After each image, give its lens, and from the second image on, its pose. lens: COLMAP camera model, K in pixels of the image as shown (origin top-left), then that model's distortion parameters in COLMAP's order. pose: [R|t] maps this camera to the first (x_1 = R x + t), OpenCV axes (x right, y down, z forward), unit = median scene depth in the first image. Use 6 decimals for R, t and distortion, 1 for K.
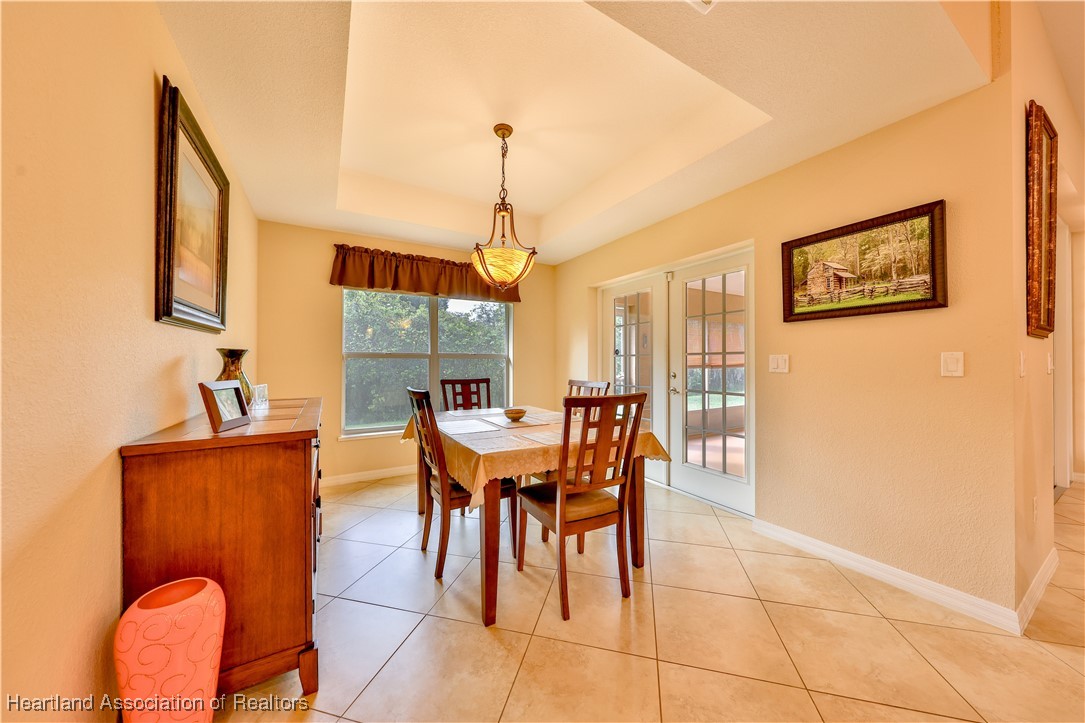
lens RADIAL K [[361.6, 0, 537.5], [0, 361.6, 358.0], [0, 0, 1]] dist [0.002934, -0.000328]
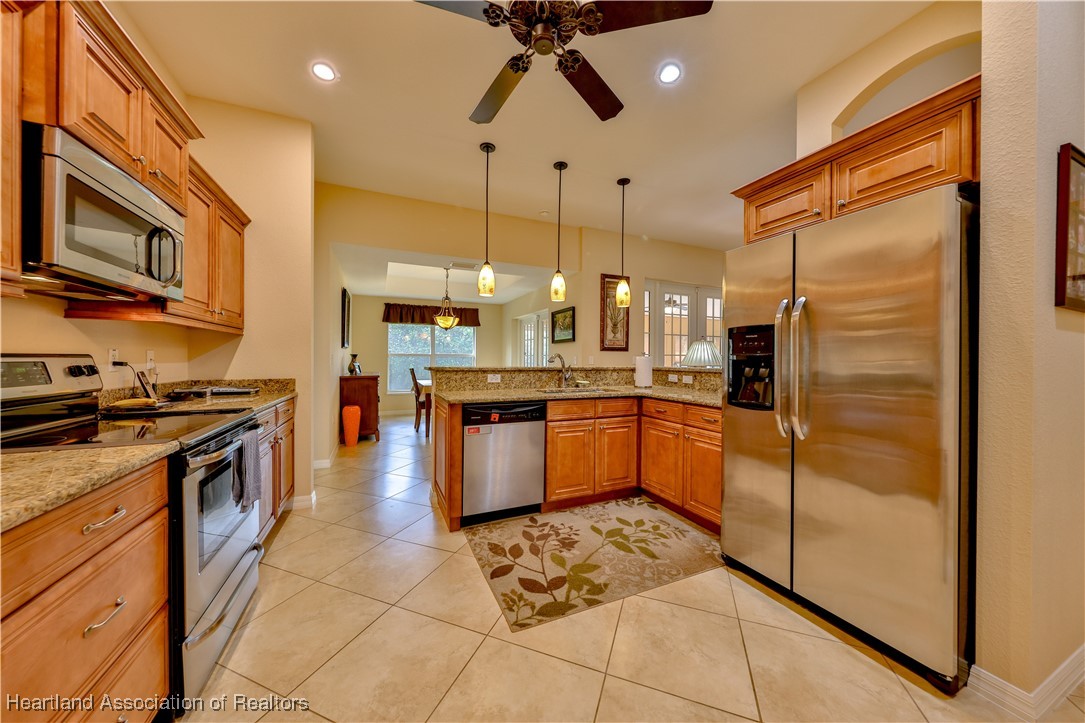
lens RADIAL K [[361.6, 0, 540.6], [0, 361.6, 359.8], [0, 0, 1]] dist [0.002934, -0.000328]
pose [[0.993910, 0.006896, -0.109980, 0.921196], [-0.005697, 0.999921, 0.011206, -0.014914], [0.110048, -0.010511, 0.993871, -1.594918]]
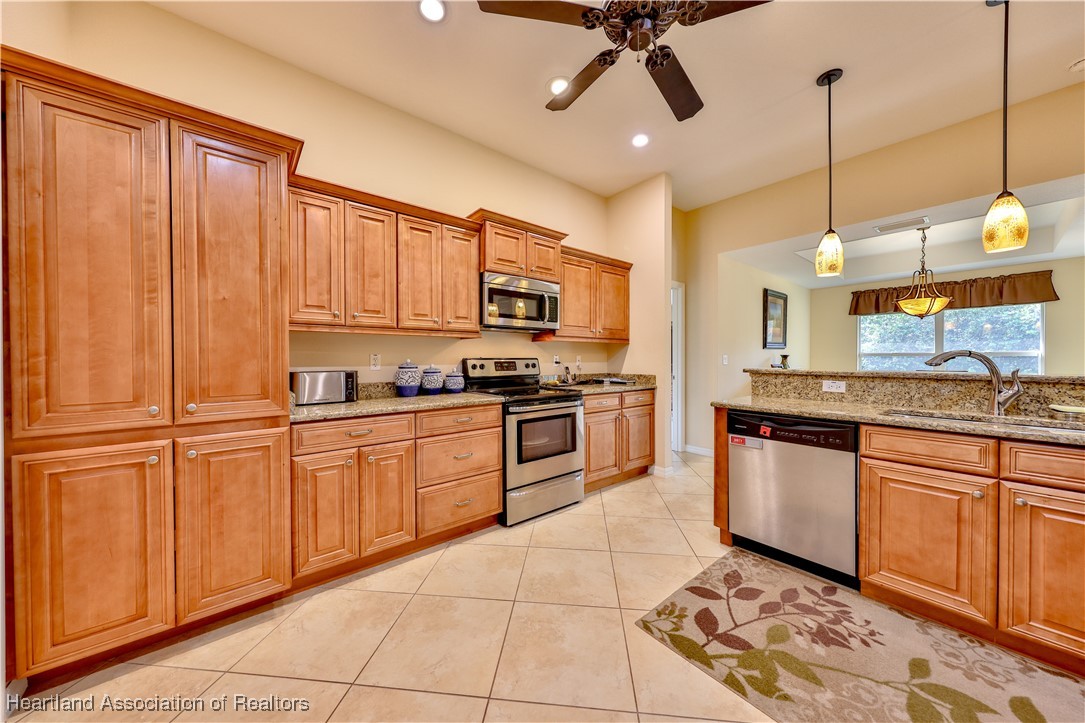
lens RADIAL K [[361.6, 0, 541.3], [0, 361.6, 360.5], [0, 0, 1]] dist [0.002934, -0.000328]
pose [[0.161011, 0.007507, -0.986924, 1.468469], [0.008021, 0.999928, 0.008914, -0.015815], [0.986920, -0.009351, 0.160940, -1.214034]]
